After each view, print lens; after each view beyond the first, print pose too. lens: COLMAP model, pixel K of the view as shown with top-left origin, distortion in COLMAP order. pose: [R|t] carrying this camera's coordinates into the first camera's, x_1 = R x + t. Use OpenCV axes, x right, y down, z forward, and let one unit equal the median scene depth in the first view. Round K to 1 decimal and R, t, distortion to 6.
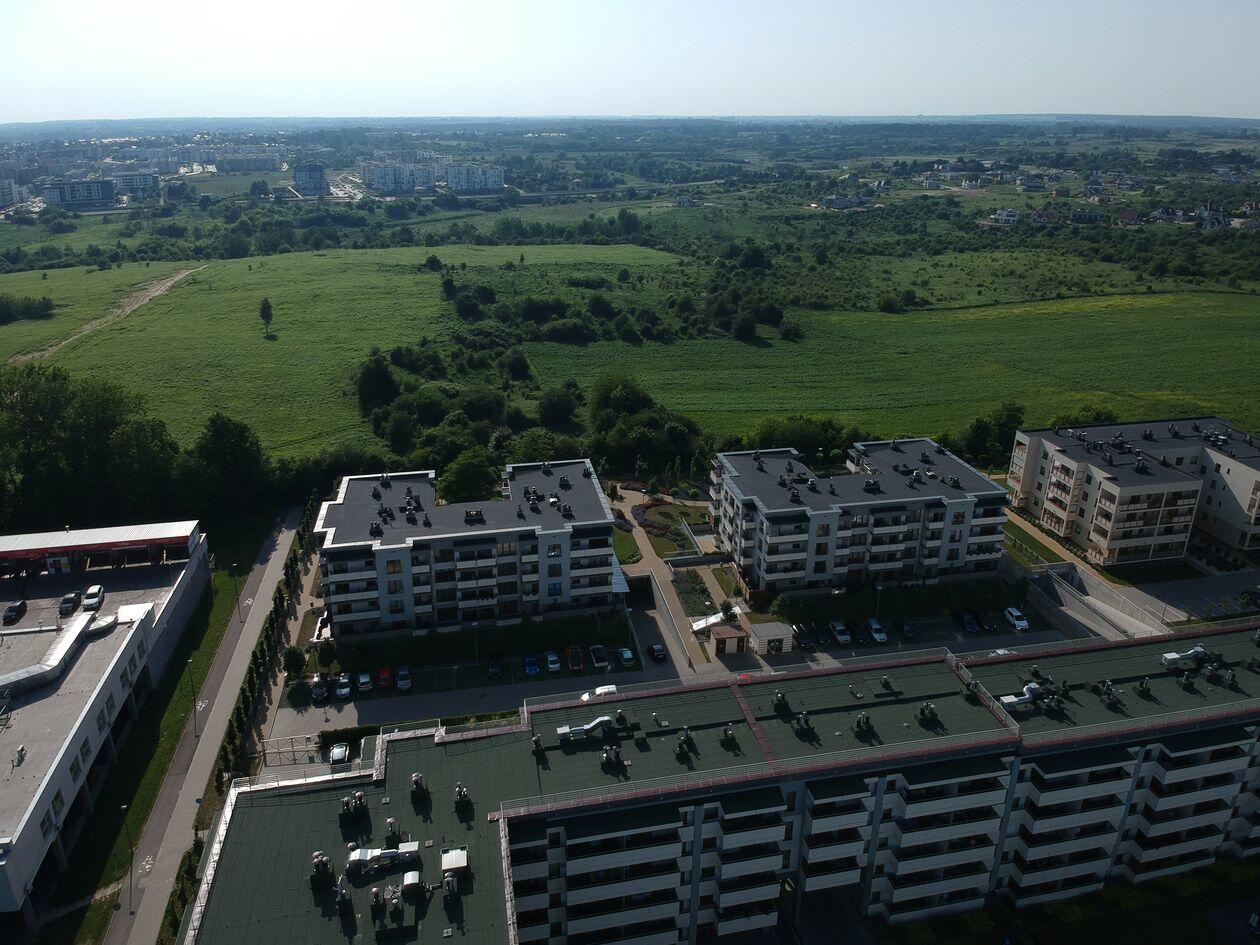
lens RADIAL K [[920.0, 0, 660.9], [0, 920.0, 471.0], [0, 0, 1]] dist [0.108499, -0.172887]
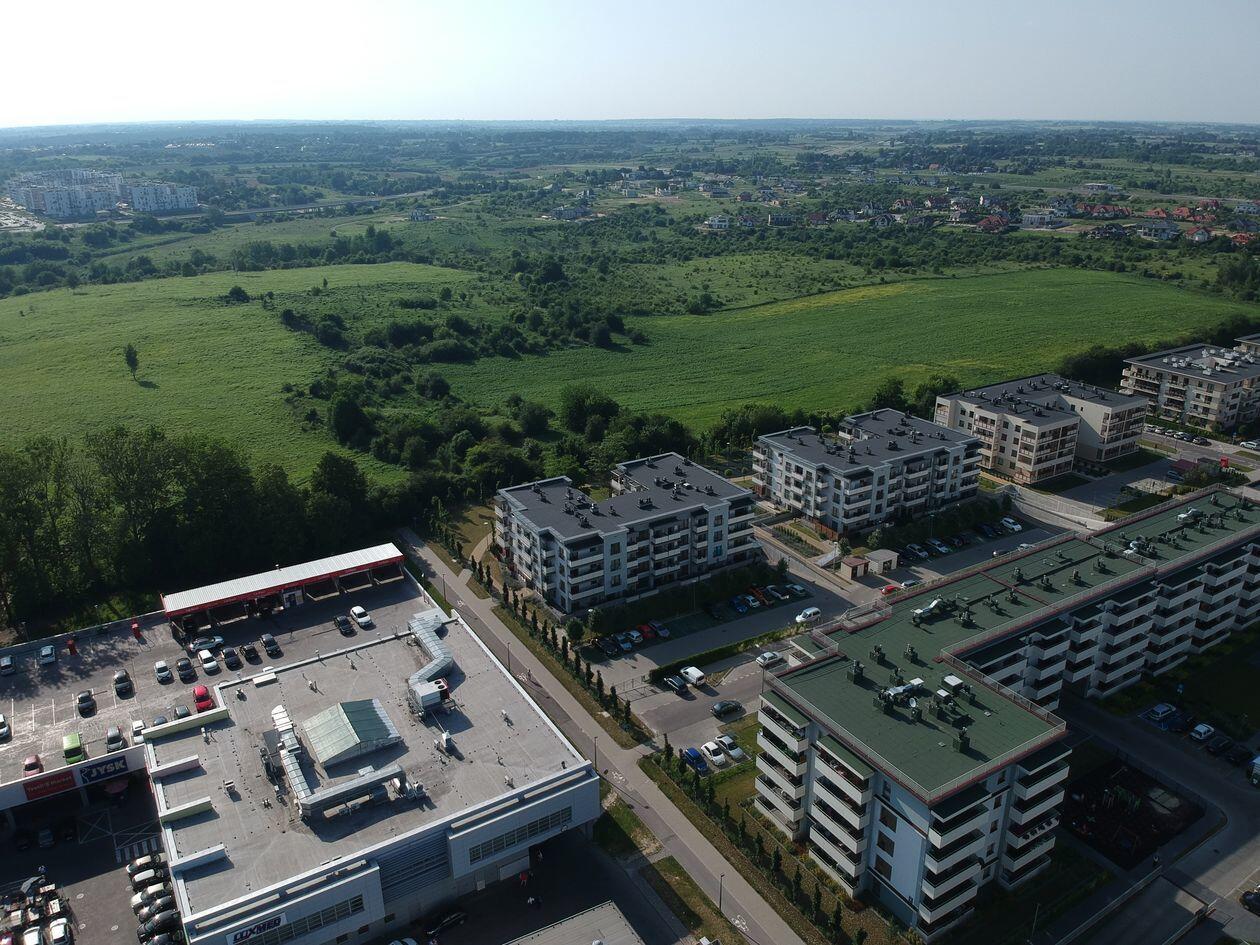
lens RADIAL K [[926.5, 0, 646.1], [0, 926.5, 473.7], [0, 0, 1]] dist [0.092266, -0.162042]
pose [[0.941169, -0.123215, 0.314674, -0.482649], [0.124150, 0.992115, 0.017152, -0.009046], [-0.314306, 0.022924, 0.949045, -0.141960]]
